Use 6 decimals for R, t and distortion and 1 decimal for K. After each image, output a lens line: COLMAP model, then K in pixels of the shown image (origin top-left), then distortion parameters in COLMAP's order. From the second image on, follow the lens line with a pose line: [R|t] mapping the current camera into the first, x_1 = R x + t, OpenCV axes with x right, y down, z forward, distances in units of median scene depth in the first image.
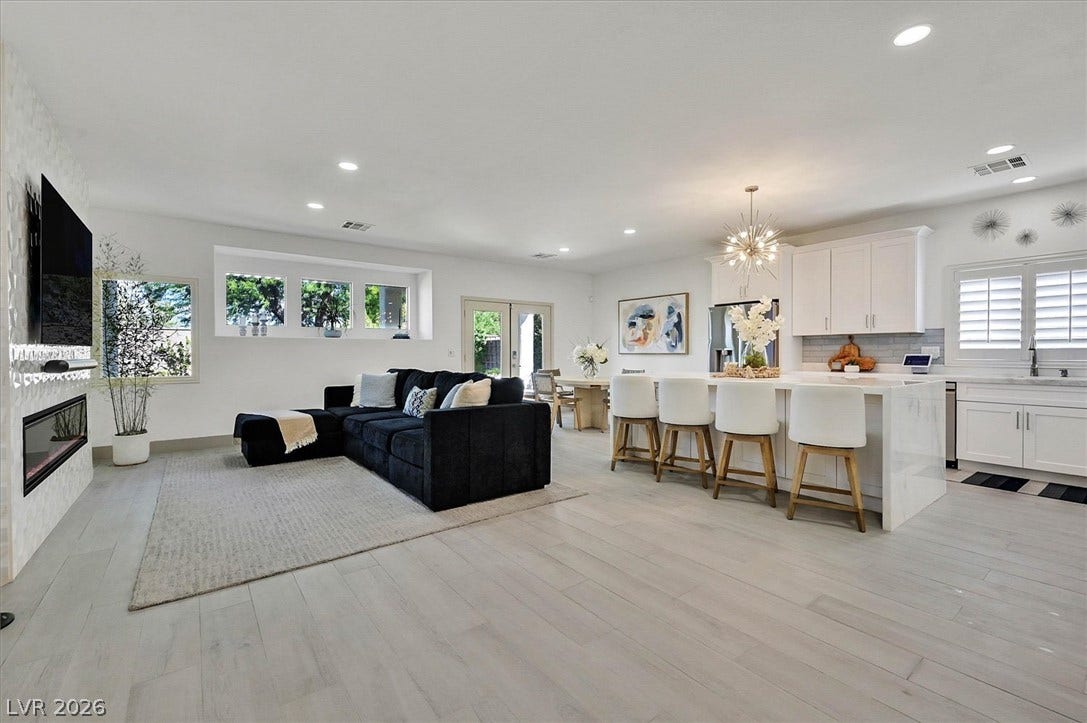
lens RADIAL K [[469.5, 0, 541.5], [0, 469.5, 355.8], [0, 0, 1]] dist [0.000421, 0.000306]
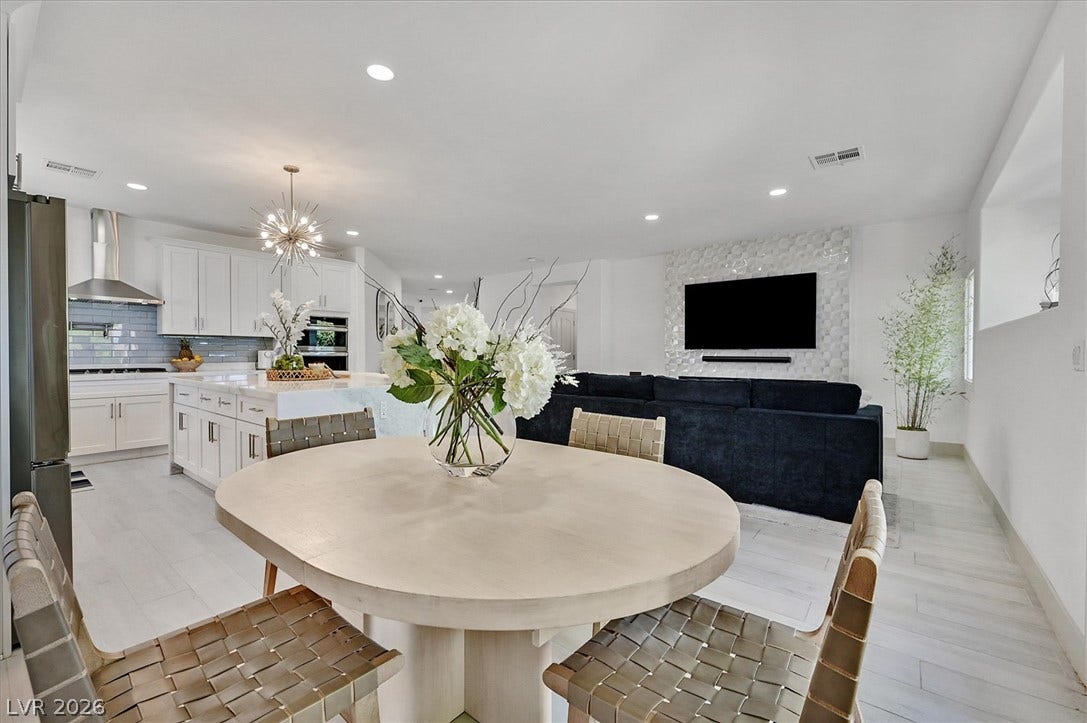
lens RADIAL K [[452.6, 0, 541.8], [0, 452.6, 358.8], [0, 0, 1]] dist [-0.002435, -0.000212]
pose [[-0.972116, 0.001994, -0.234493, 0.112780], [-0.002549, 0.999815, 0.019072, -0.008392], [0.234488, 0.019138, -0.971931, 1.147818]]
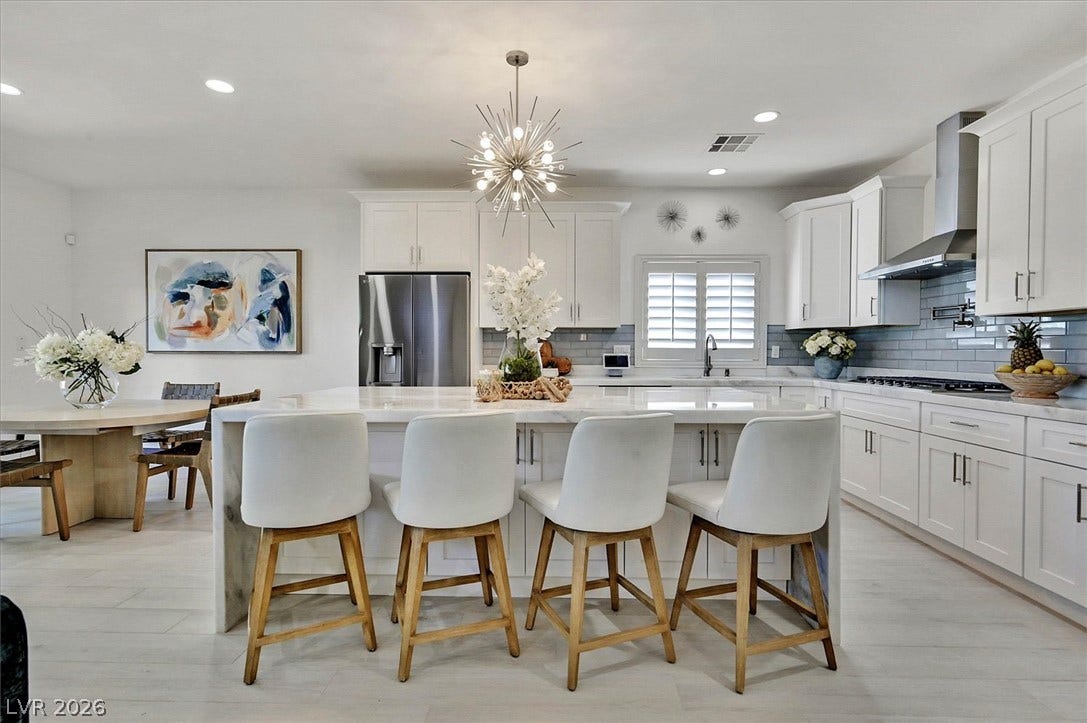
lens RADIAL K [[517.0, 0, 546.0], [0, 517.0, 357.0], [0, 0, 1]] dist [-0.000398, -0.000575]
pose [[0.622358, -0.007851, 0.782693, -0.008352], [0.001012, 0.999957, 0.009226, -0.004381], [-0.782732, -0.004950, 0.622340, 0.348010]]
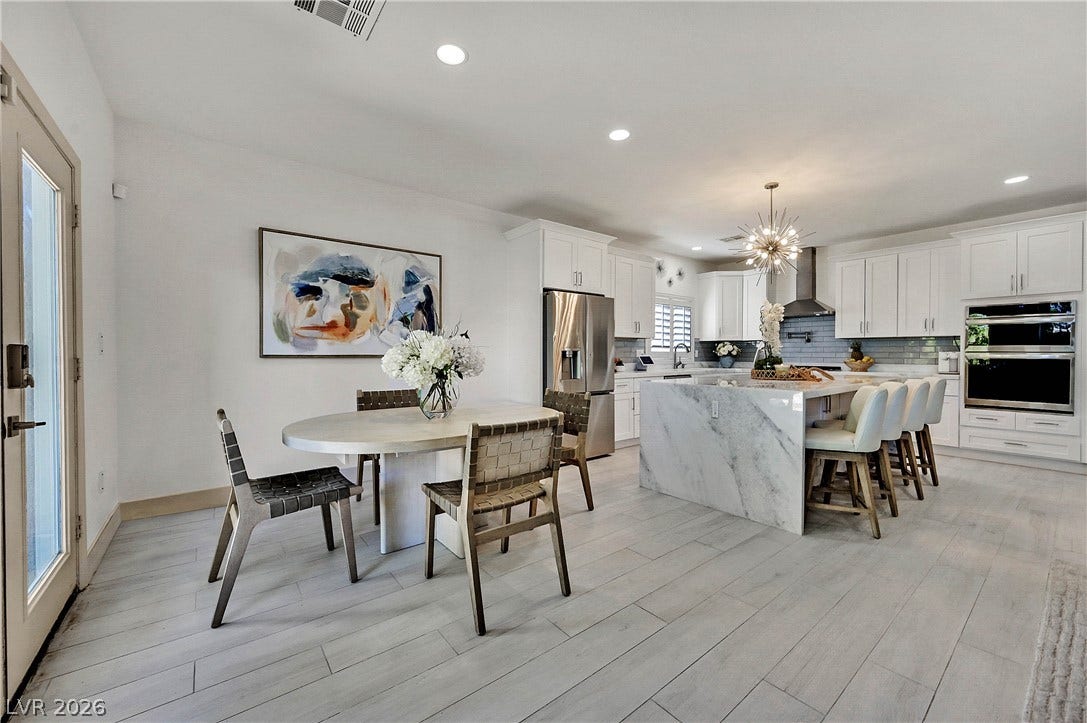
lens RADIAL K [[427.2, 0, 552.5], [0, 427.2, 358.9], [0, 0, 1]] dist [-0.000057, -0.000026]
pose [[-0.025991, -0.011601, 0.999595, -0.249150], [0.005366, 0.999917, 0.011744, -0.006149], [-0.999648, 0.005669, -0.025927, 0.868102]]
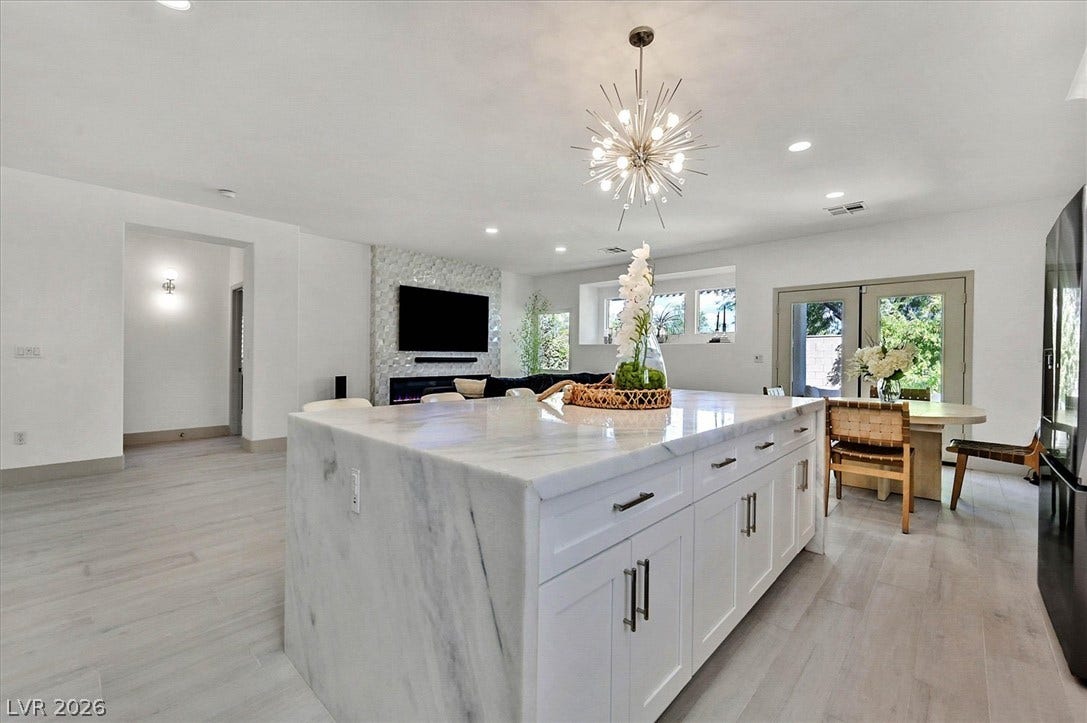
lens RADIAL K [[452.6, 0, 541.8], [0, 452.6, 358.8], [0, 0, 1]] dist [-0.002435, -0.000212]
pose [[0.161554, 0.010174, -0.986811, 0.539684], [-0.014713, 0.999861, 0.007900, -0.005760], [0.986754, 0.013243, 0.161681, 0.483666]]
